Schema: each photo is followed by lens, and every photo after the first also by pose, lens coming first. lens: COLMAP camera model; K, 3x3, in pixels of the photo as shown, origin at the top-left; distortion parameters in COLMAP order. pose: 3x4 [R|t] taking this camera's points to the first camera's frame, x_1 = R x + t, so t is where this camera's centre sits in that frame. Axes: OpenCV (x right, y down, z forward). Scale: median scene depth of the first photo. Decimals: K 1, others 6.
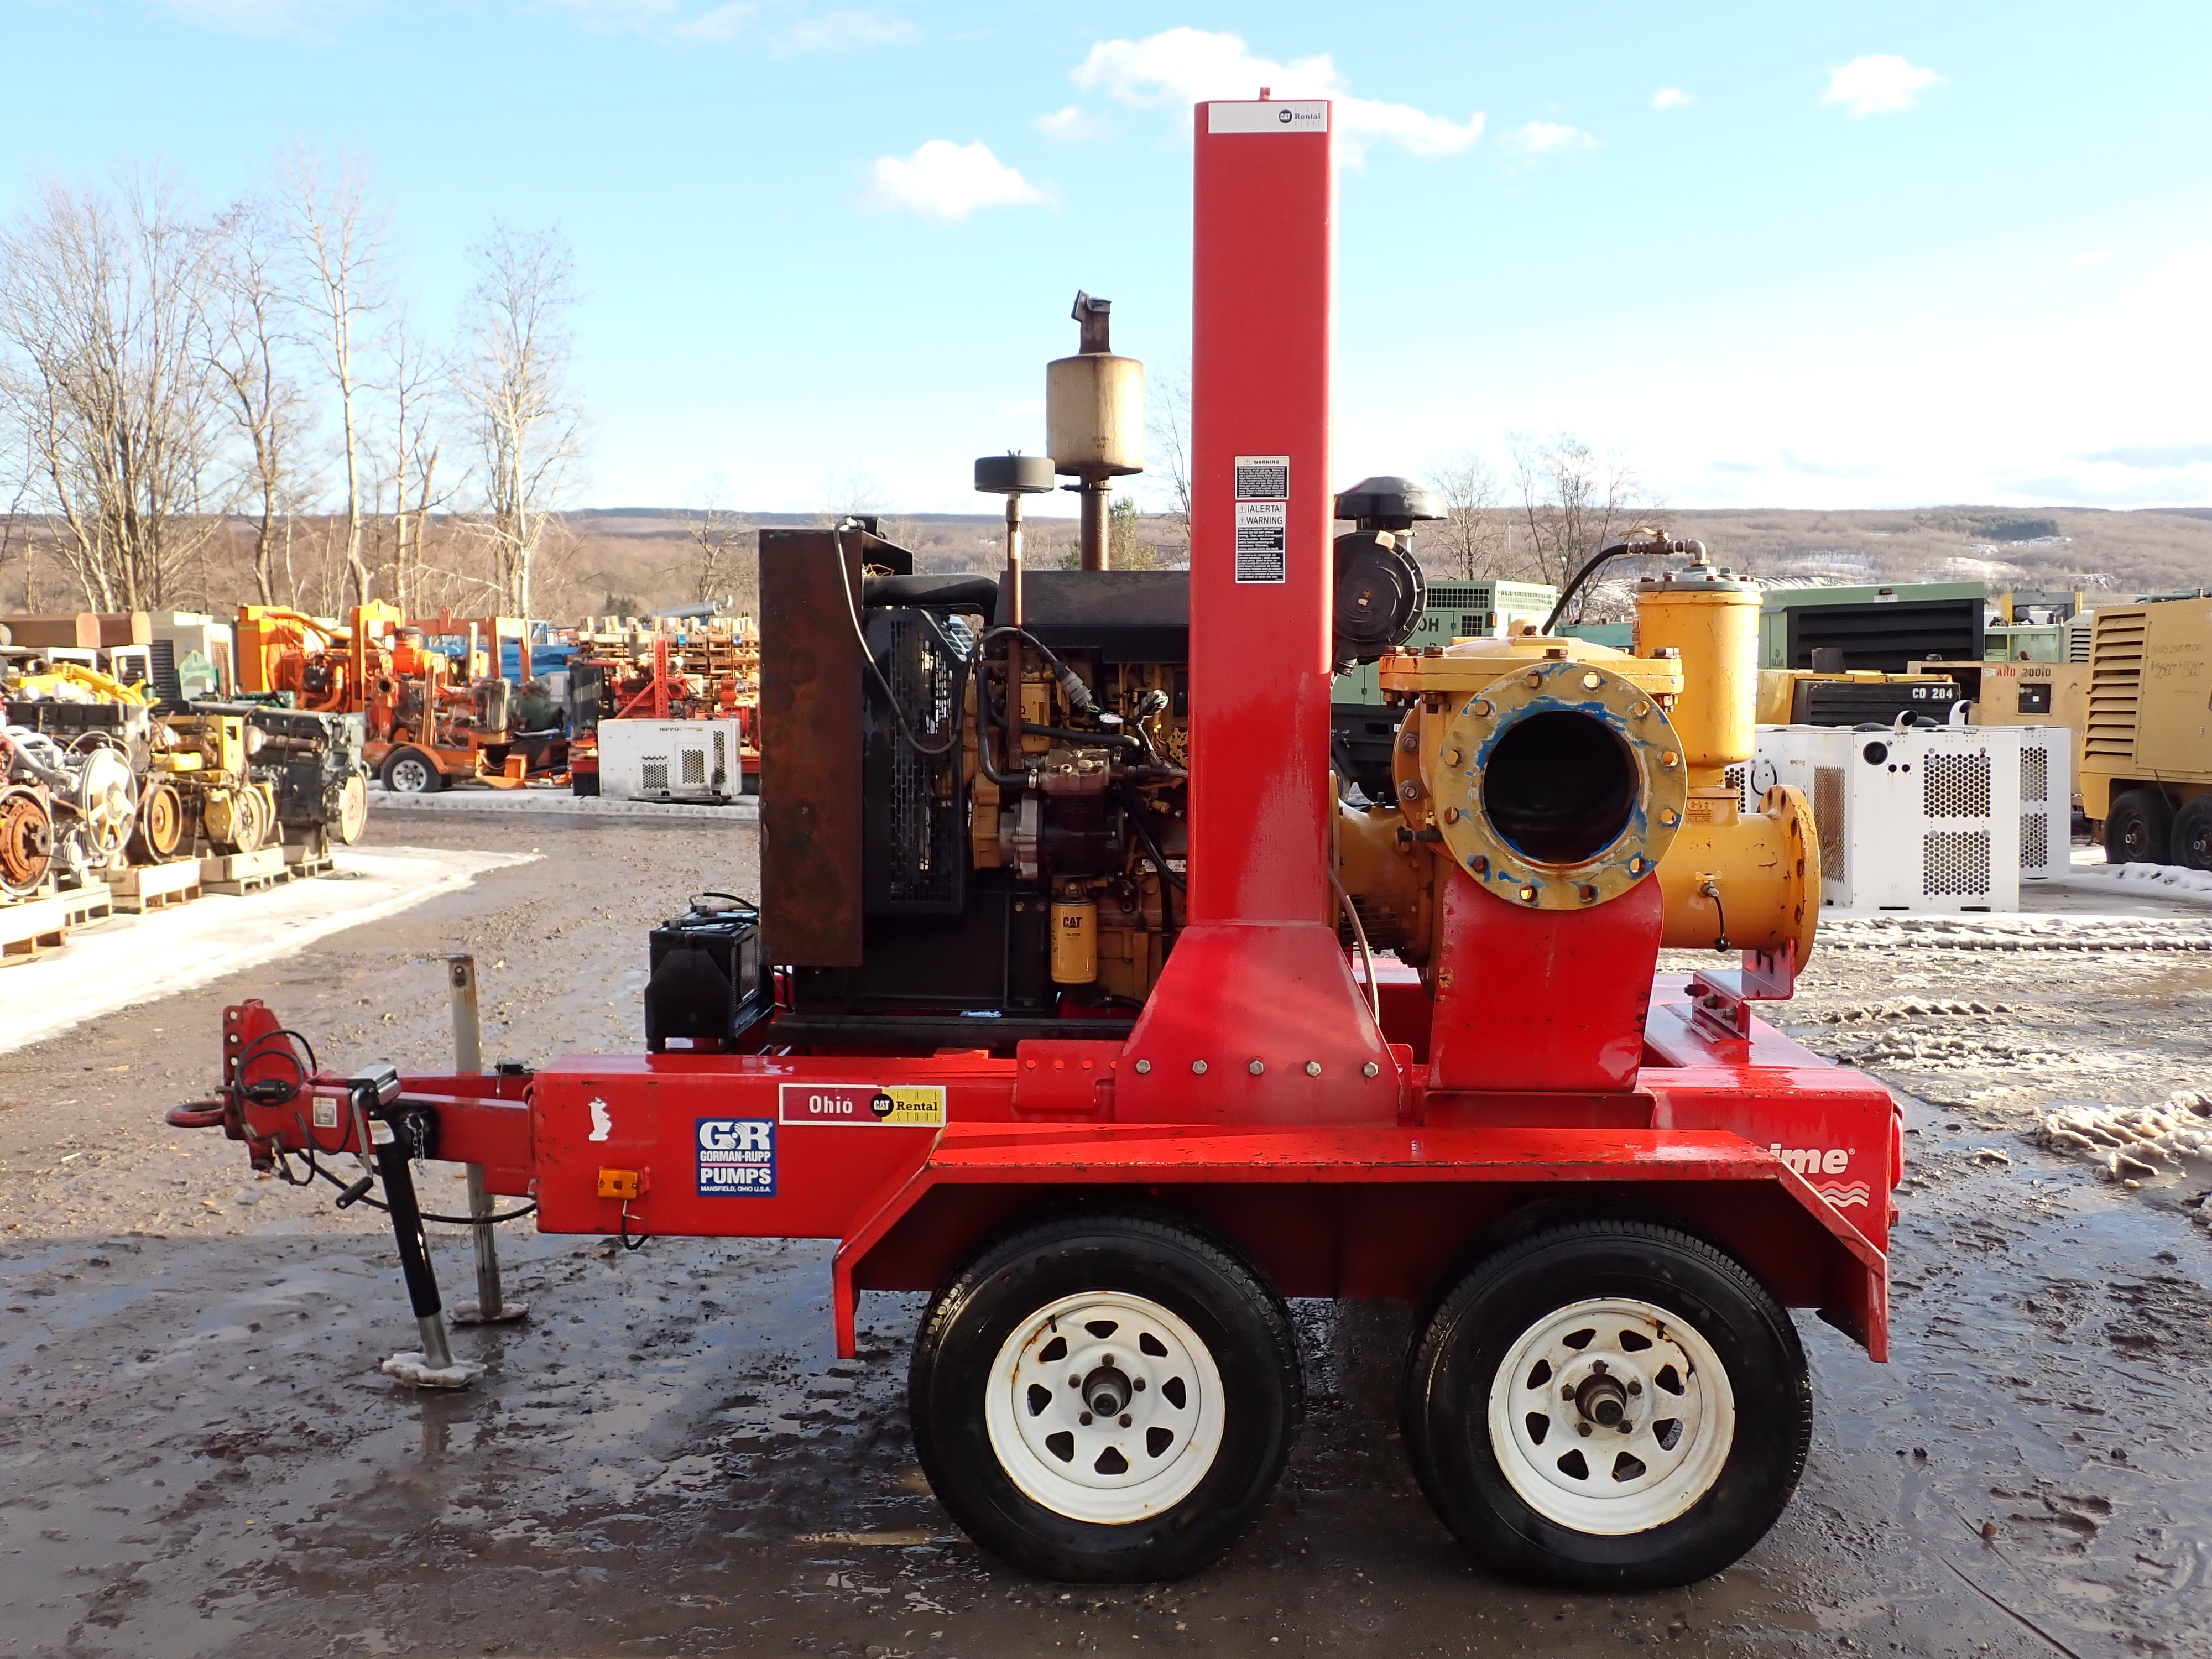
lens RADIAL K [[1936.8, 0, 1100.6], [0, 1936.8, 824.8], [0, 0, 1]] dist [0.007558, -0.004750]
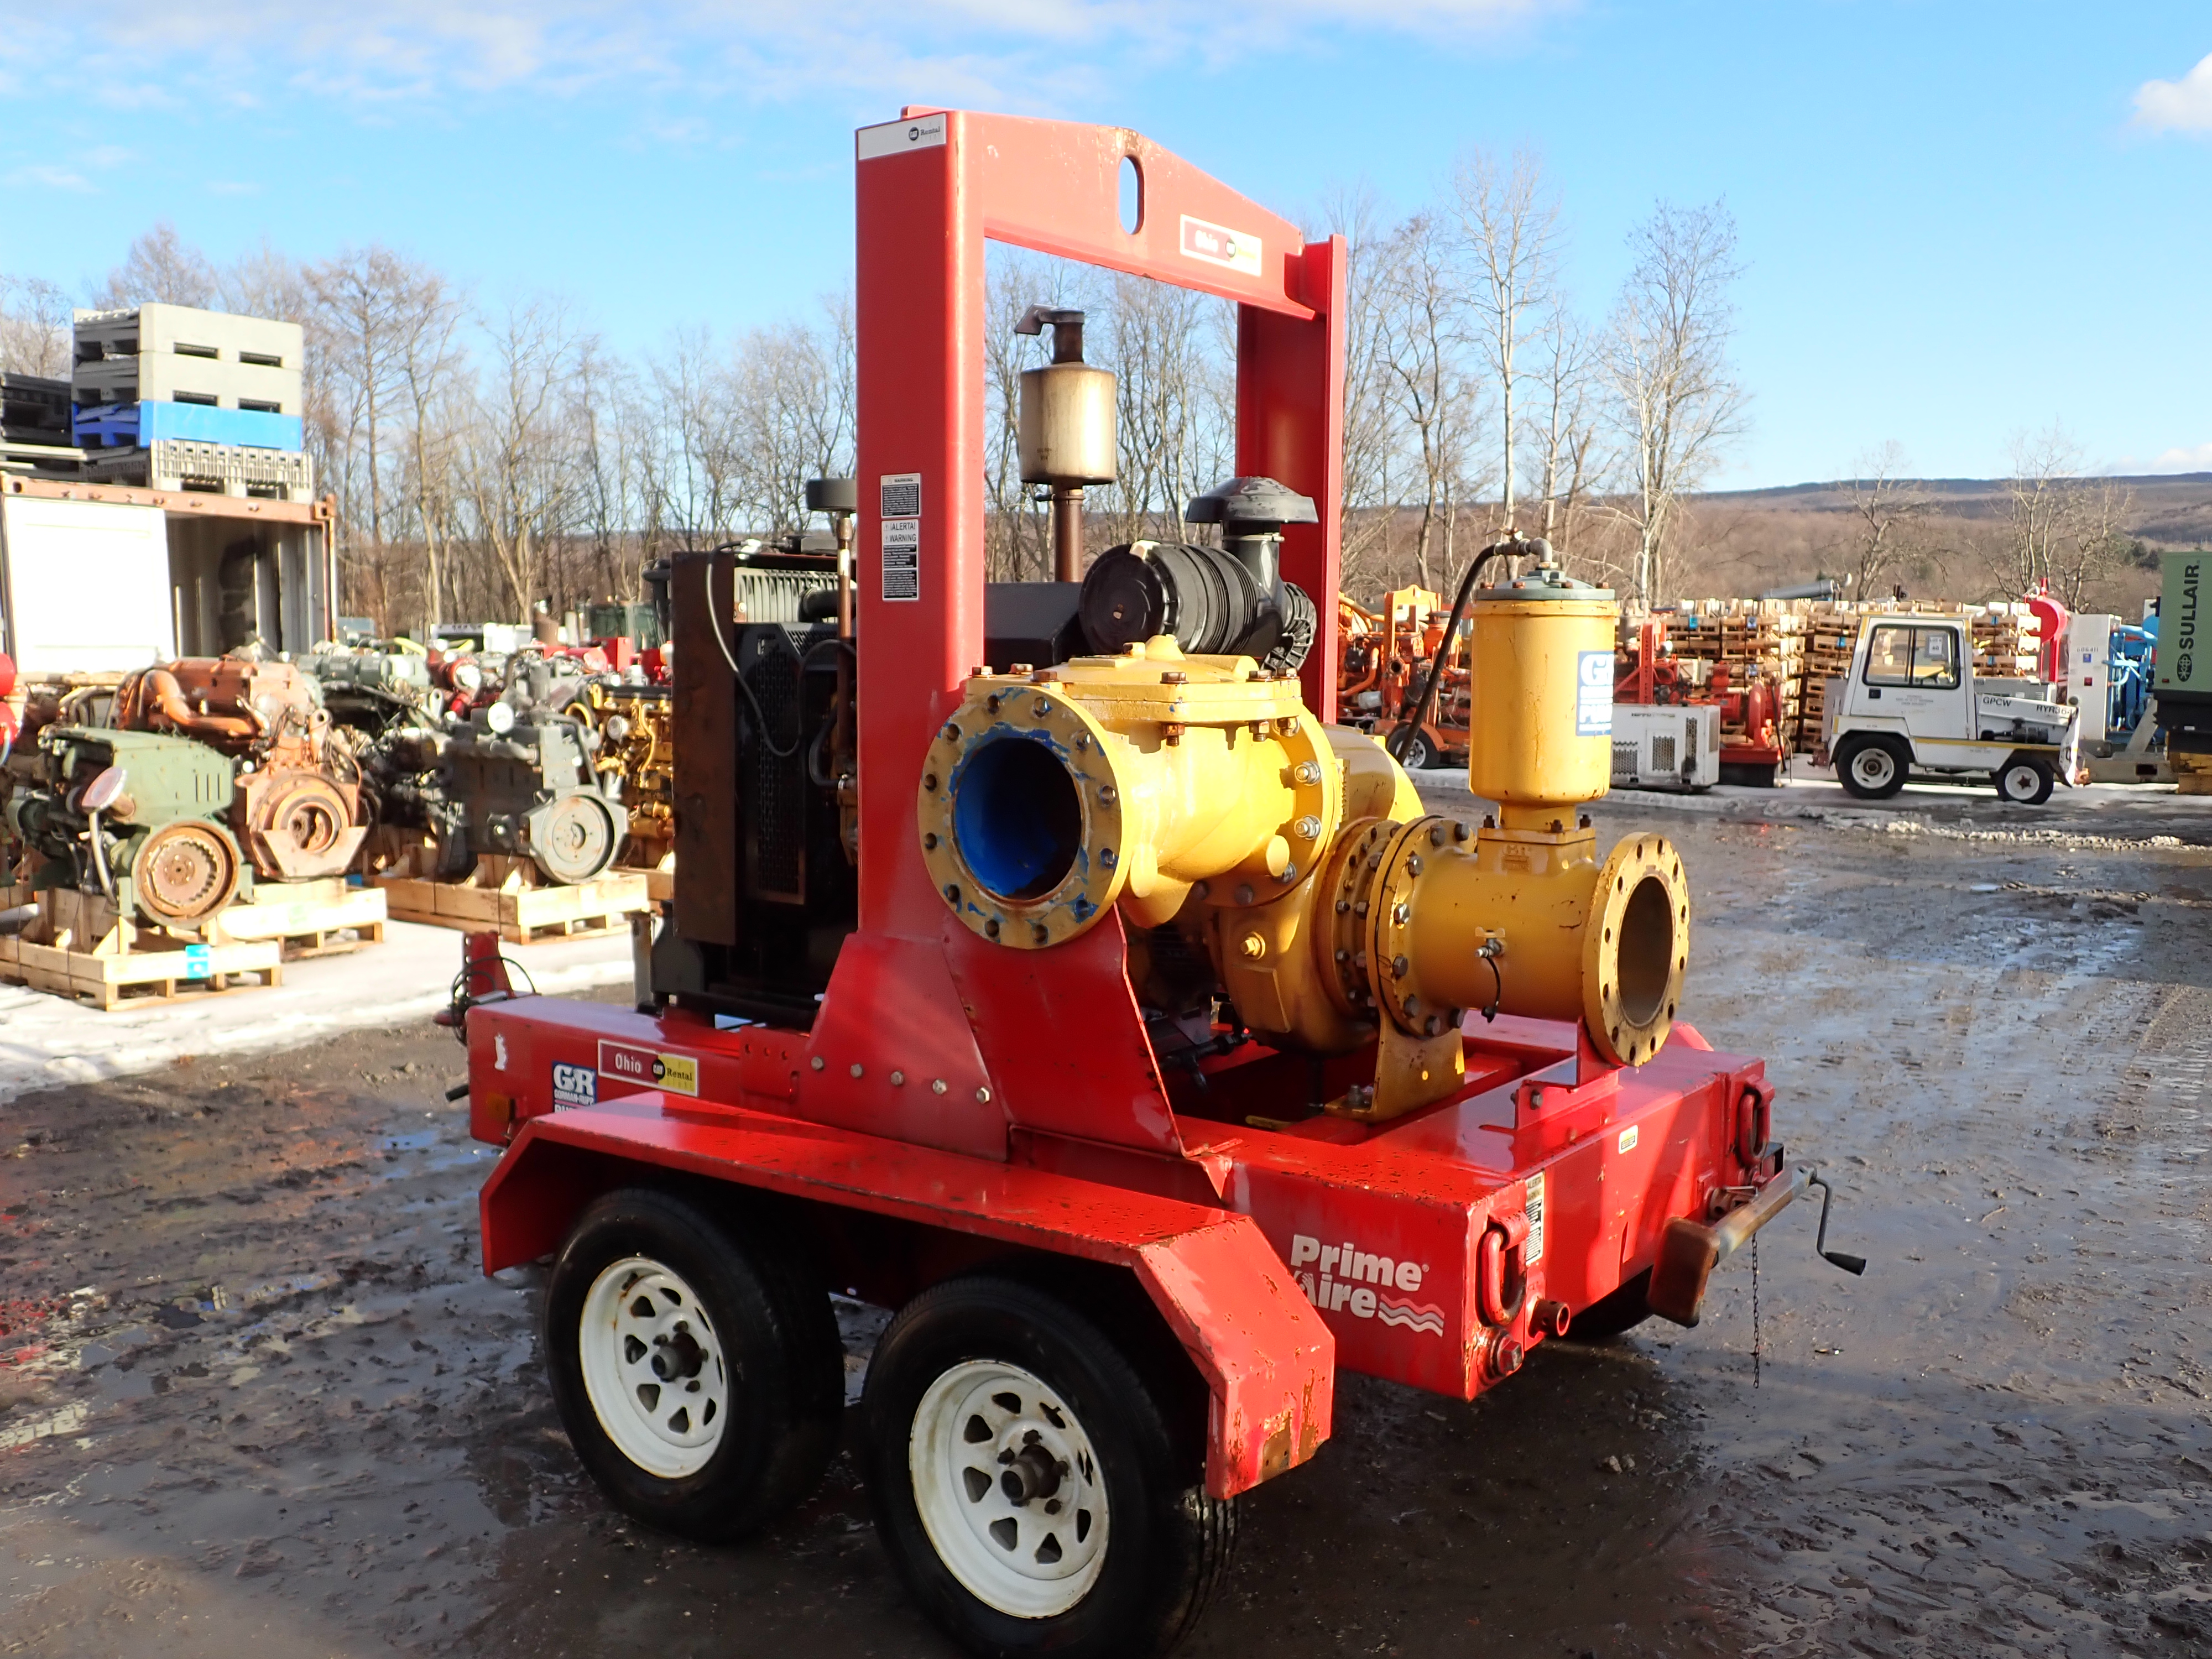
lens RADIAL K [[1936.8, 0, 1100.6], [0, 1936.8, 824.8], [0, 0, 1]] dist [0.007558, -0.004750]
pose [[0.831812, 0.057981, -0.552020, 0.579070], [-0.052135, 0.998294, 0.026296, -0.031624], [0.552603, 0.006906, 0.833416, 0.171712]]
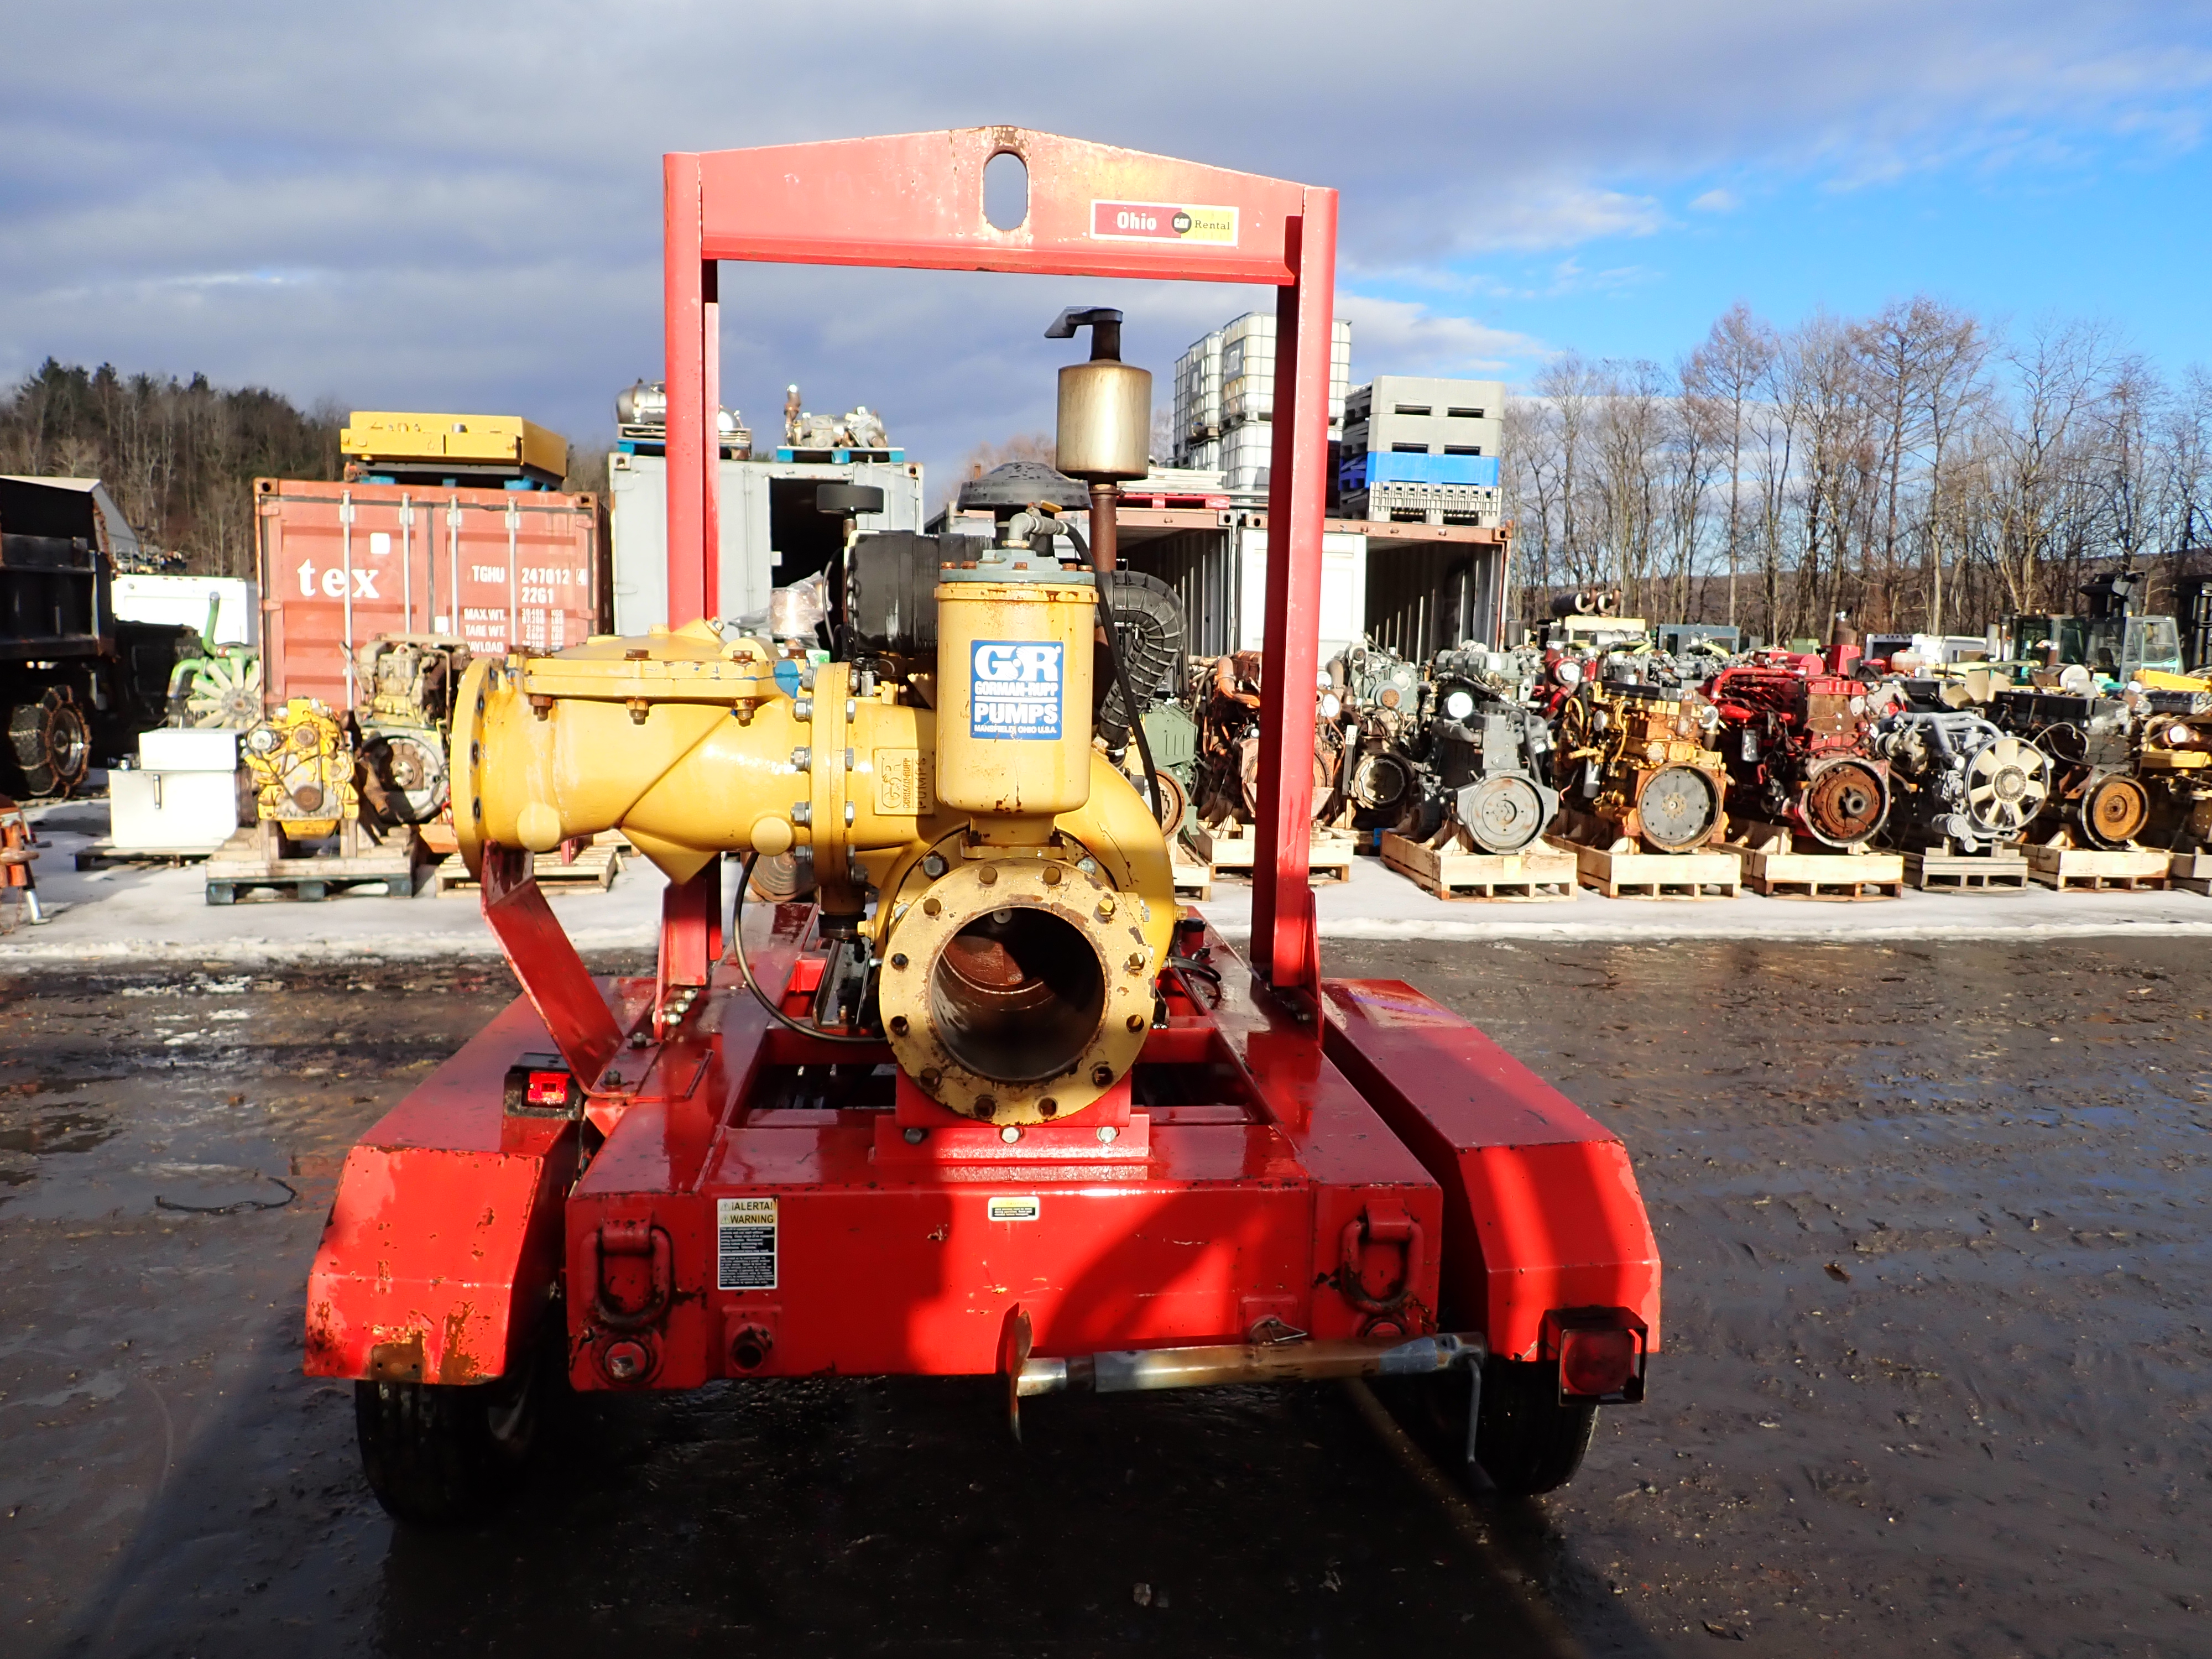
lens RADIAL K [[1621.8, 0, 1106.0], [0, 1621.8, 829.5], [0, 0, 1]] dist [0.004590, 0.002967]
pose [[0.155782, 0.128668, -0.979376, 0.876179], [-0.107688, 0.987783, 0.112643, -0.093644], [0.981904, 0.087919, 0.167735, 0.873217]]
